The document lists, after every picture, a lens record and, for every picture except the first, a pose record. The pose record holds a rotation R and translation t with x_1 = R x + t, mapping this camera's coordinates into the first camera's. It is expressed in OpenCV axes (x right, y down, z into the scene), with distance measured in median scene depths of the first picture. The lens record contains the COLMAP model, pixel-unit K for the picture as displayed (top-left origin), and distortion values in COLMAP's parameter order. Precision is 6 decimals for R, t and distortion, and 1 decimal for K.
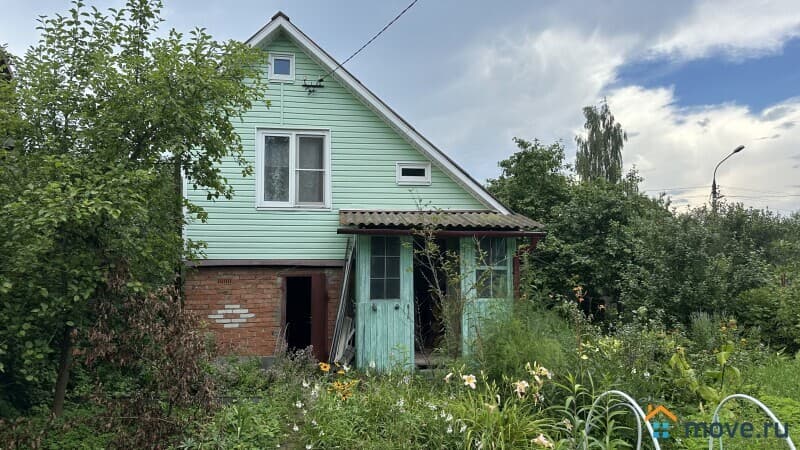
lens RADIAL K [[574.6, 0, 400.0], [0, 574.6, 225.0], [0, 0, 1]] dist [0.088268, -0.001325]
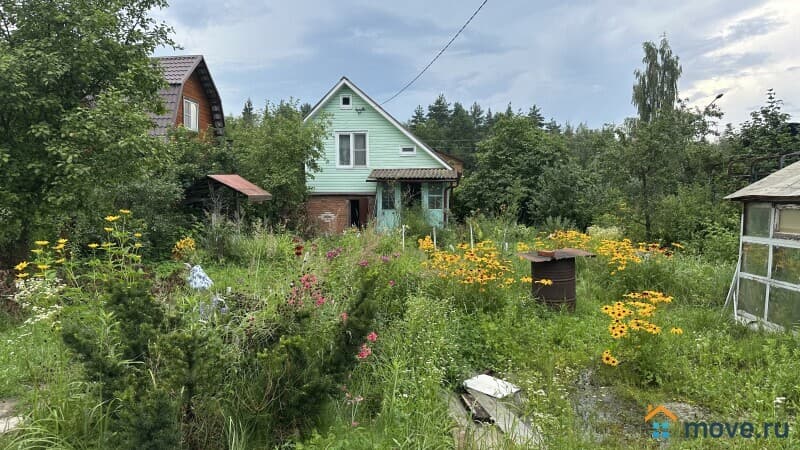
lens RADIAL K [[553.1, 0, 395.2], [0, 553.1, 235.8], [0, 0, 1]] dist [0.047736, -0.003459]
pose [[0.982227, 0.011540, -0.187343, 0.365357], [0.018109, 0.987626, 0.155776, -0.098951], [0.186822, -0.156400, 0.969864, -1.029099]]
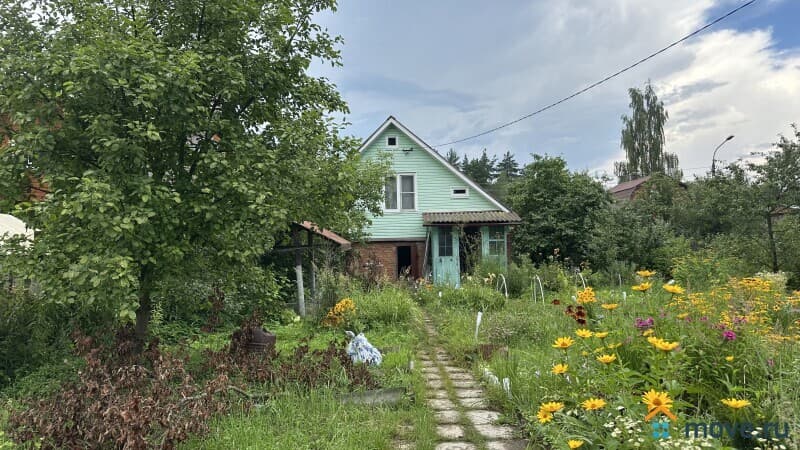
lens RADIAL K [[553.1, 0, 395.2], [0, 553.1, 235.8], [0, 0, 1]] dist [0.047736, -0.003459]
pose [[0.990474, -0.022140, -0.135911, 0.059927], [0.032484, 0.996702, 0.074366, -0.091257], [0.133816, -0.078072, 0.987926, -0.911115]]
